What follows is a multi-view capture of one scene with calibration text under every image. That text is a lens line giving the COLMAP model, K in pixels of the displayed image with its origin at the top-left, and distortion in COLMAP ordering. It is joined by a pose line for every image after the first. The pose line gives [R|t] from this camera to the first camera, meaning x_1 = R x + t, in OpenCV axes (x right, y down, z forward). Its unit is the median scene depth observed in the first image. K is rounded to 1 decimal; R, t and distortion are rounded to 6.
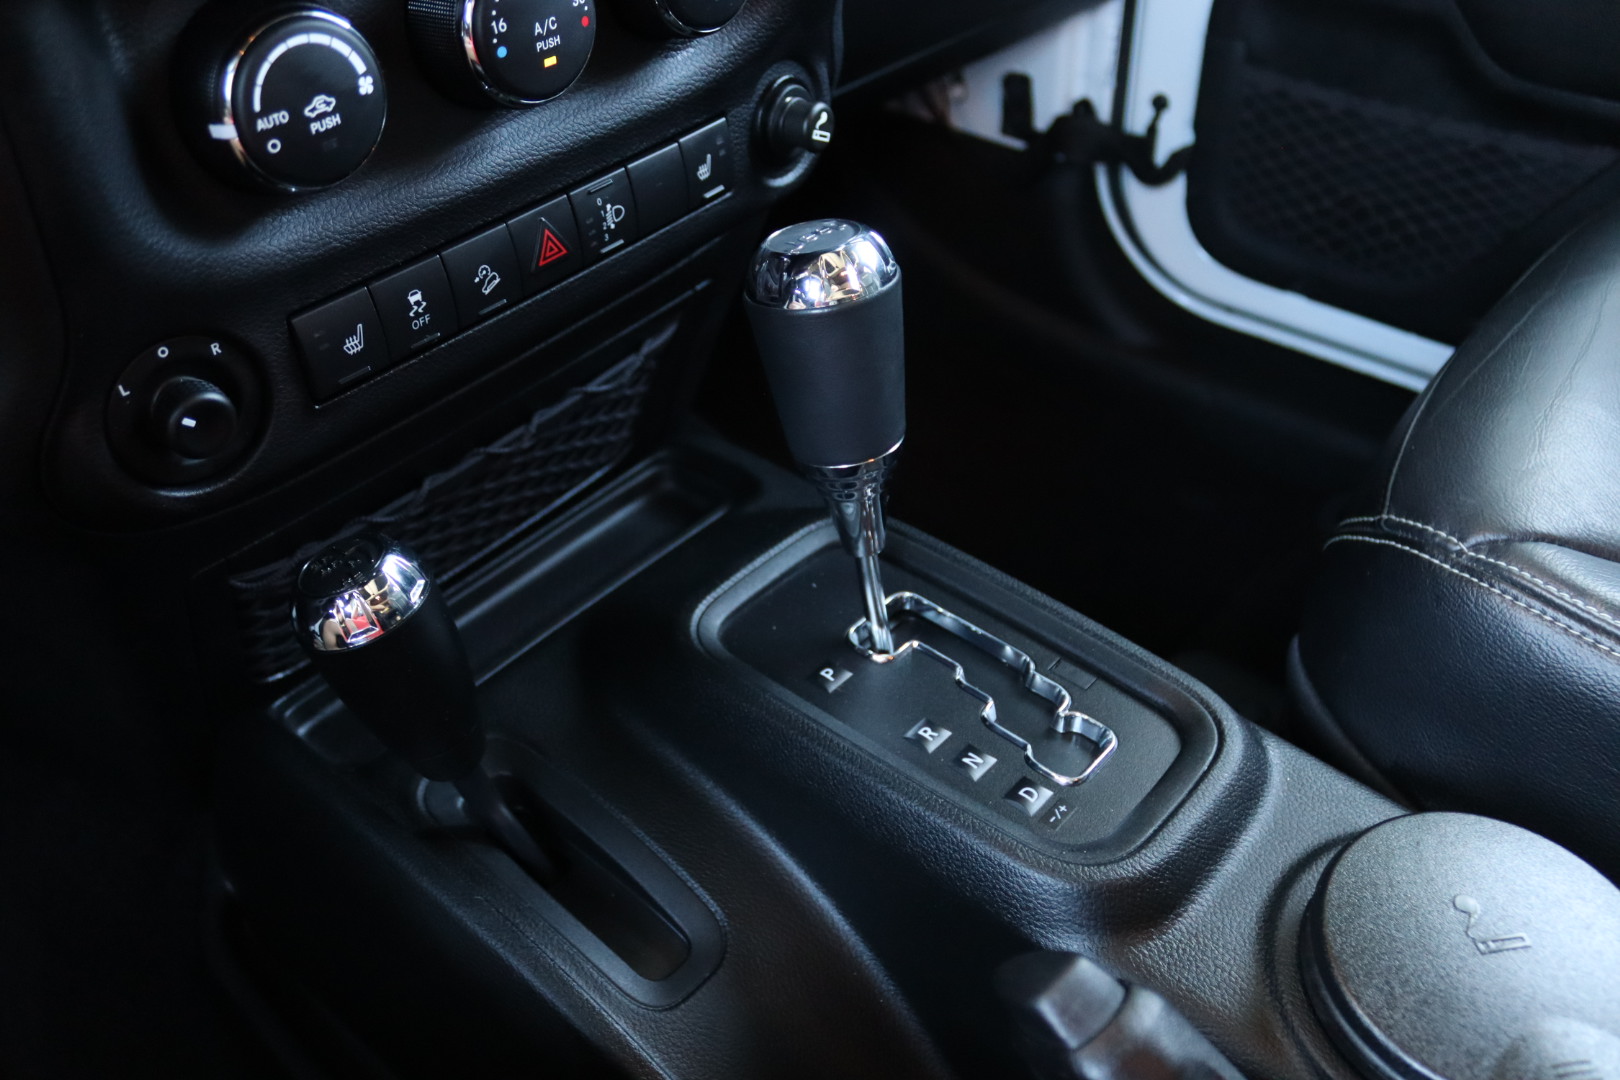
lens RADIAL K [[1390.6, 0, 817.6], [0, 1390.6, 551.8], [0, 0, 1]] dist [-0.079714, 0.006072]
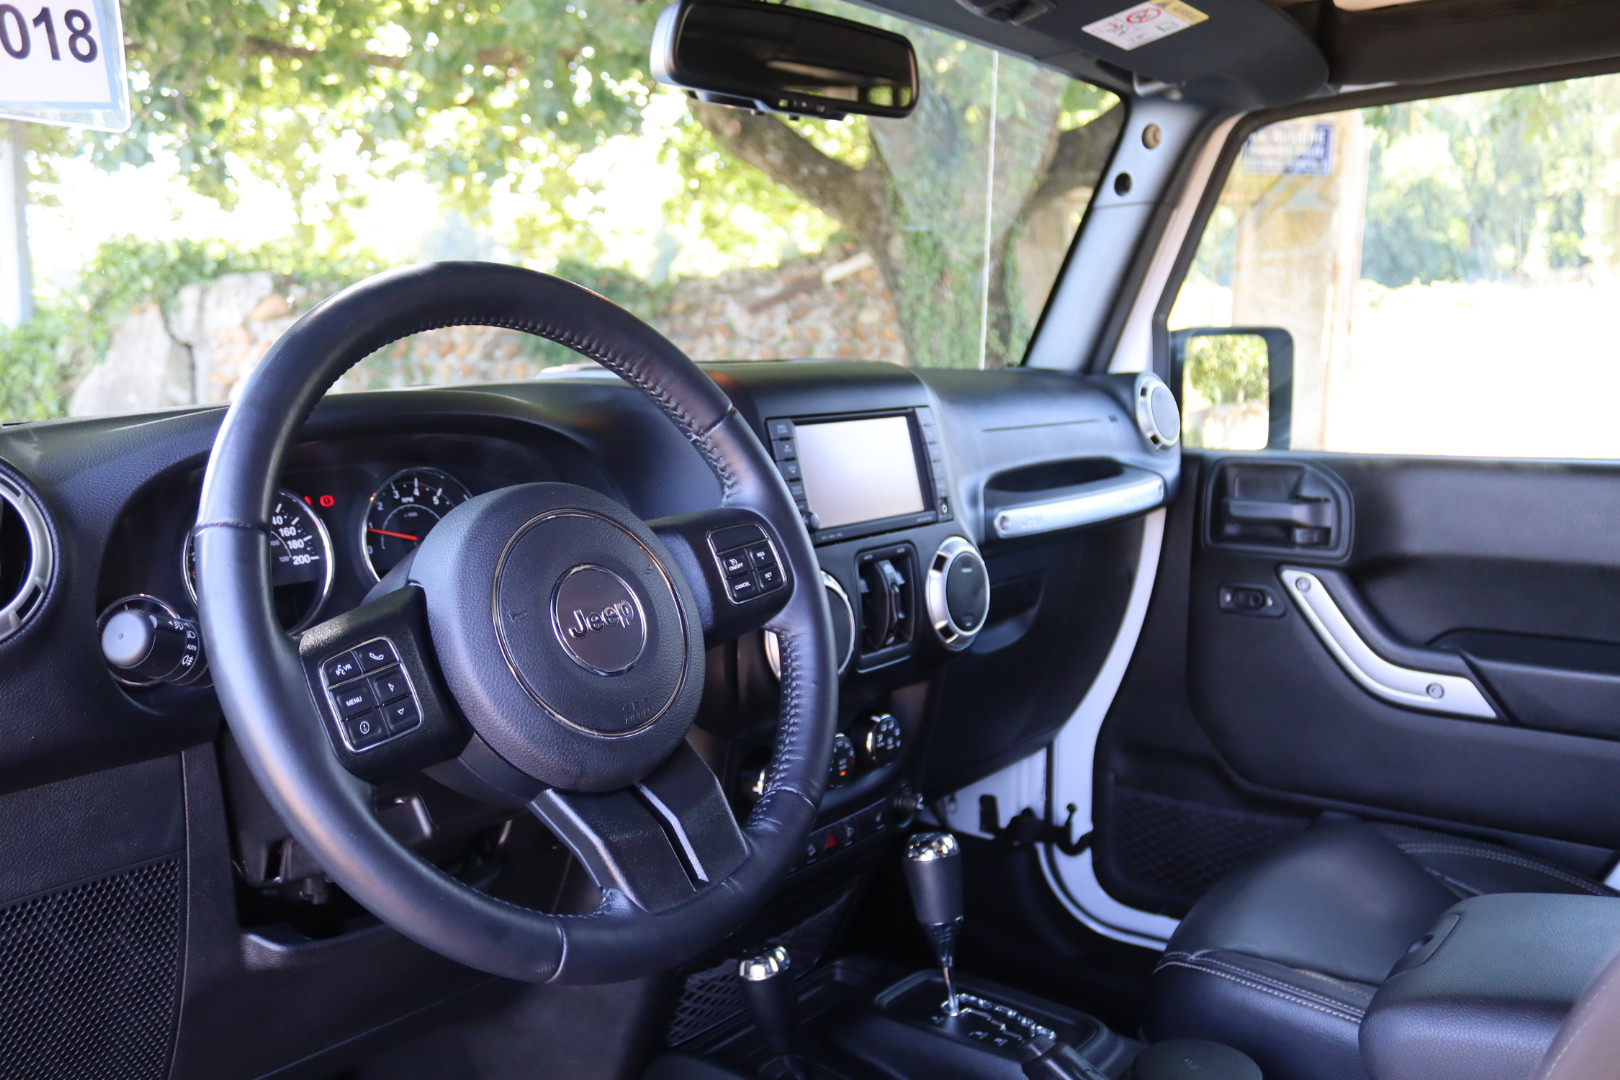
lens RADIAL K [[1390.6, 0, 813.7], [0, 1390.6, 546.8], [0, 0, 1]] dist [-0.079714, 0.006072]
pose [[0.999693, -0.000948, 0.024748, -0.120226], [0.013304, 0.863413, -0.504323, 0.268599], [-0.020889, 0.504497, 0.863160, -0.676961]]
